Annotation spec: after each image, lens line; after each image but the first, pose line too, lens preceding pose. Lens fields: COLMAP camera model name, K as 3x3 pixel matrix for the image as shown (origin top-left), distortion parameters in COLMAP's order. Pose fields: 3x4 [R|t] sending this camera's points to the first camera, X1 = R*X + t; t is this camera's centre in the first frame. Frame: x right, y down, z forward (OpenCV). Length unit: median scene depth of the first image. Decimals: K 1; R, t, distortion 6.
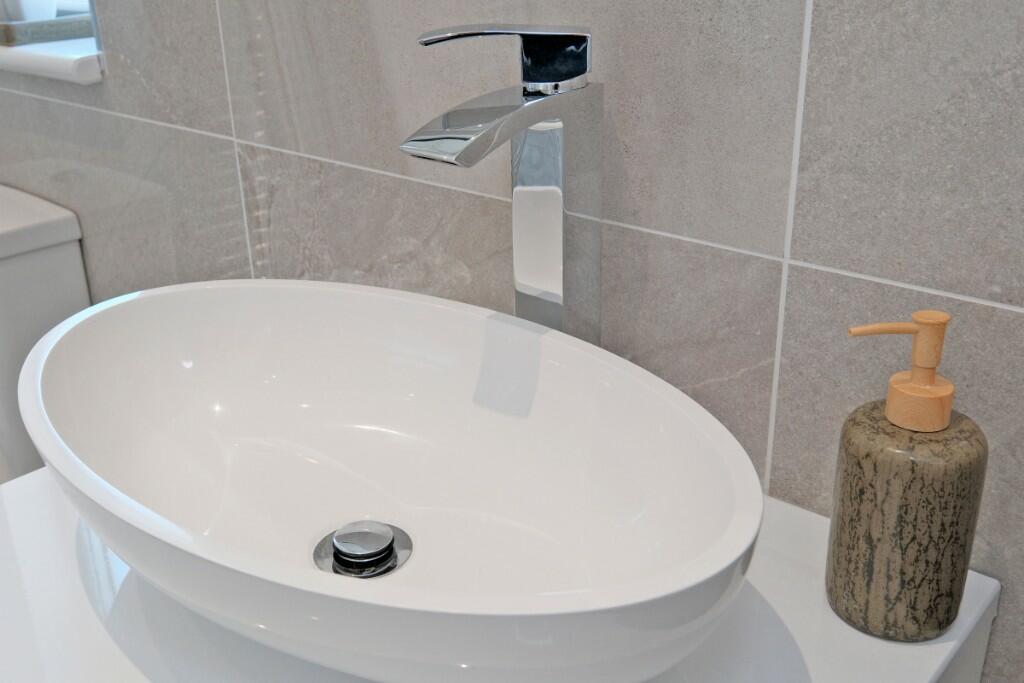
lens RADIAL K [[1036.1, 0, 512.0], [0, 1036.1, 341.5], [0, 0, 1]] dist [0.000827, 0.001414]
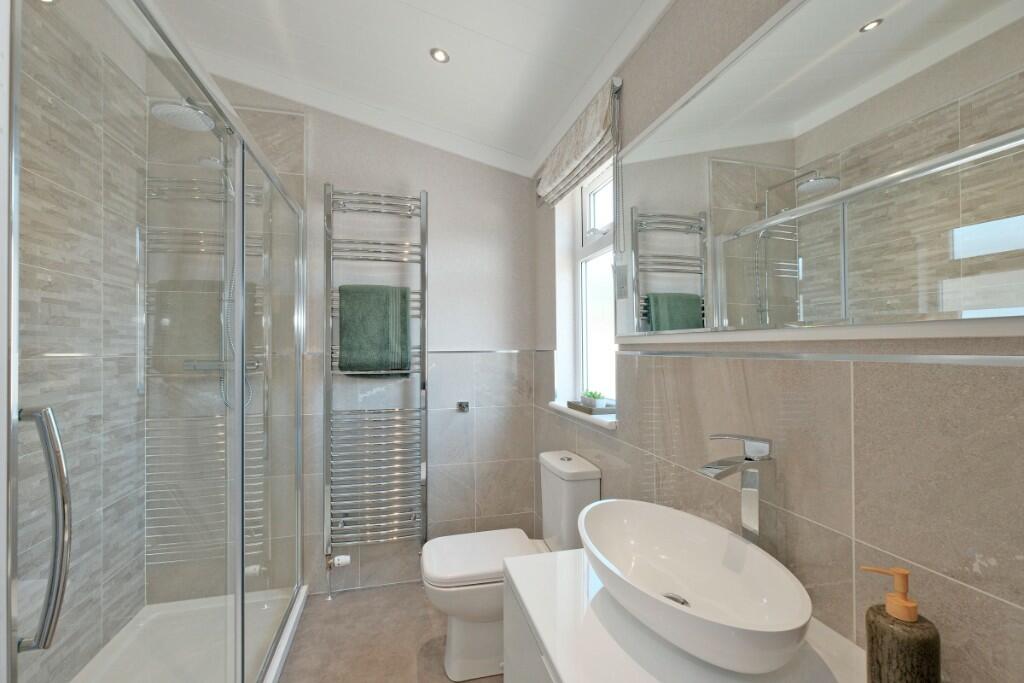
lens RADIAL K [[441.4, 0, 511.1], [0, 441.4, 344.8], [0, 0, 1]] dist [-0.002752, 0.000018]
pose [[0.818561, 0.012051, -0.574293, 0.198252], [-0.239745, 0.915704, -0.322502, 0.040682], [0.521996, 0.401672, 0.752449, -0.497606]]
